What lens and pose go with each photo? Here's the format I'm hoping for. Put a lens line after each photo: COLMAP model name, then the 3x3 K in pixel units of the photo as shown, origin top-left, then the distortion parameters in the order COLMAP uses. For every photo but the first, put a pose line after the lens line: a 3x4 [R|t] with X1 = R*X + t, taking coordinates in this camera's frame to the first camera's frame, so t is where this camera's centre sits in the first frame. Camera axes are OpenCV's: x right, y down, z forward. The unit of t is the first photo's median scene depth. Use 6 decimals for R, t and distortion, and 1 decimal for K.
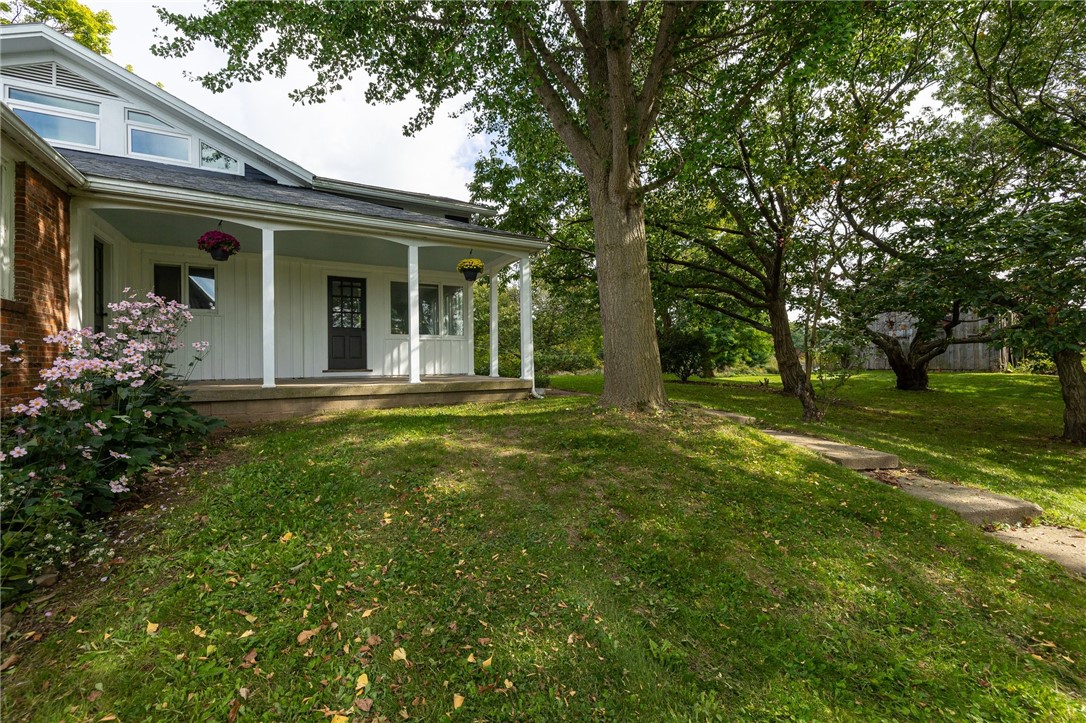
lens RADIAL K [[470.4, 0, 543.0], [0, 470.4, 361.5], [0, 0, 1]] dist [-0.003075, -0.000345]
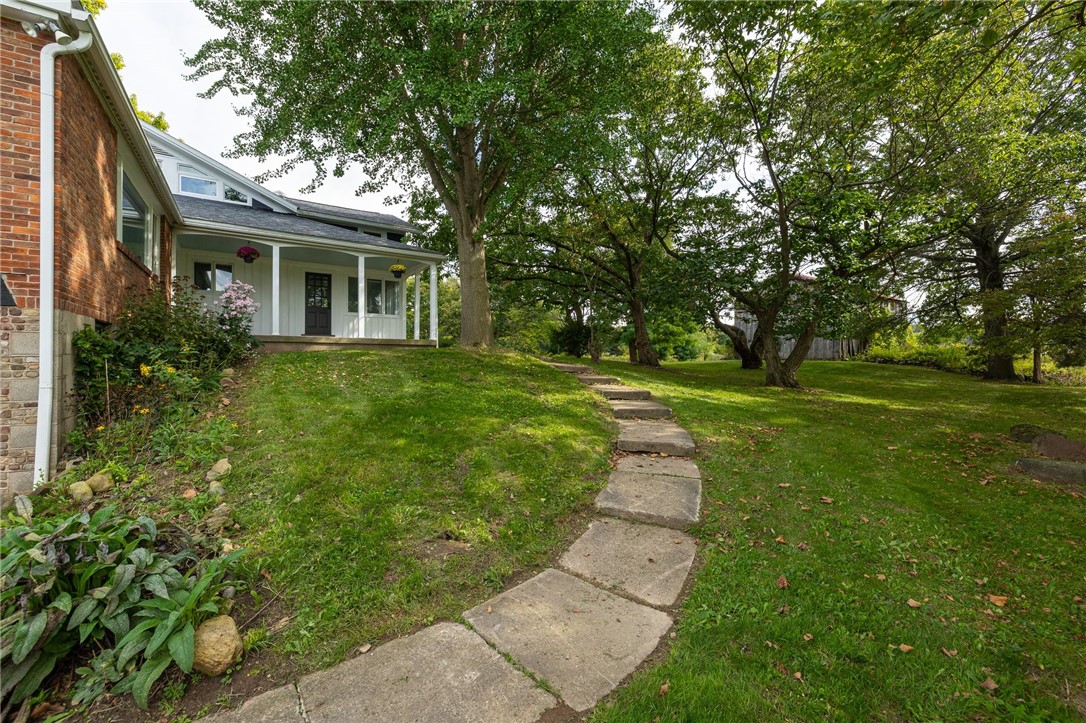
lens RADIAL K [[470.4, 0, 543.0], [0, 470.4, 361.5], [0, 0, 1]] dist [-0.003075, -0.000345]
pose [[0.997112, 0.014997, 0.074446, 0.211914], [-0.015242, 0.999880, 0.002723, 0.097018], [-0.074396, -0.003850, 0.997221, -0.611280]]
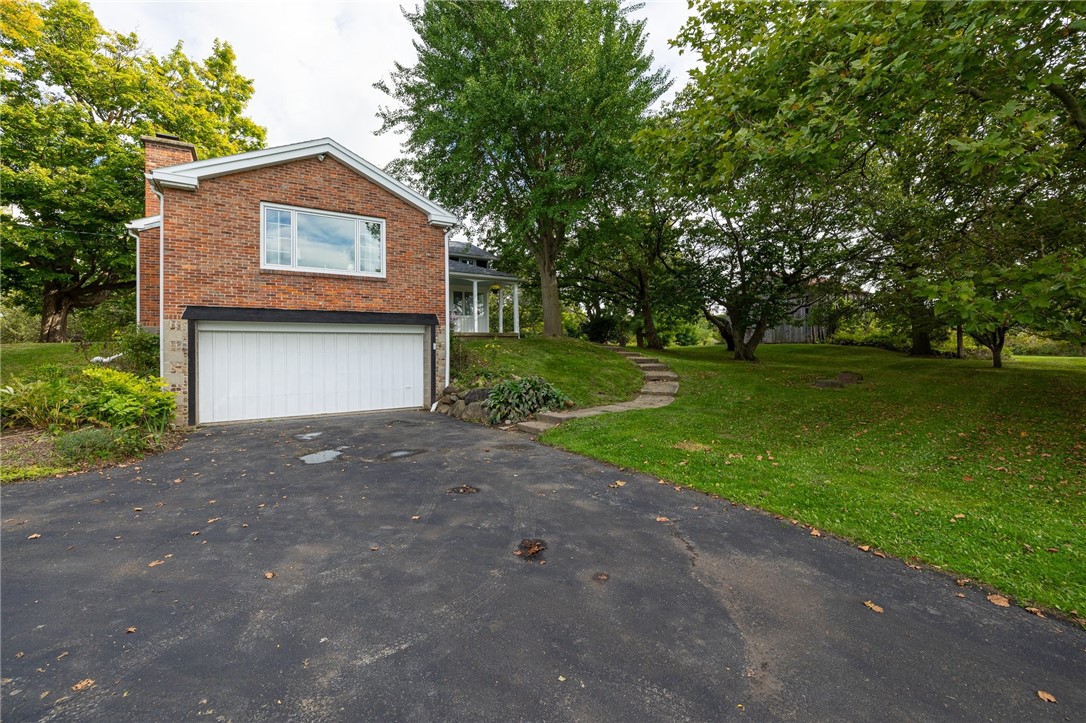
lens RADIAL K [[458.7, 0, 539.5], [0, 458.7, 357.2], [0, 0, 1]] dist [0.012170, 0.000136]
pose [[0.998545, -0.001068, 0.053913, -0.040407], [0.000129, 0.999848, 0.017415, 0.118678], [-0.053924, -0.017383, 0.998394, -1.385353]]
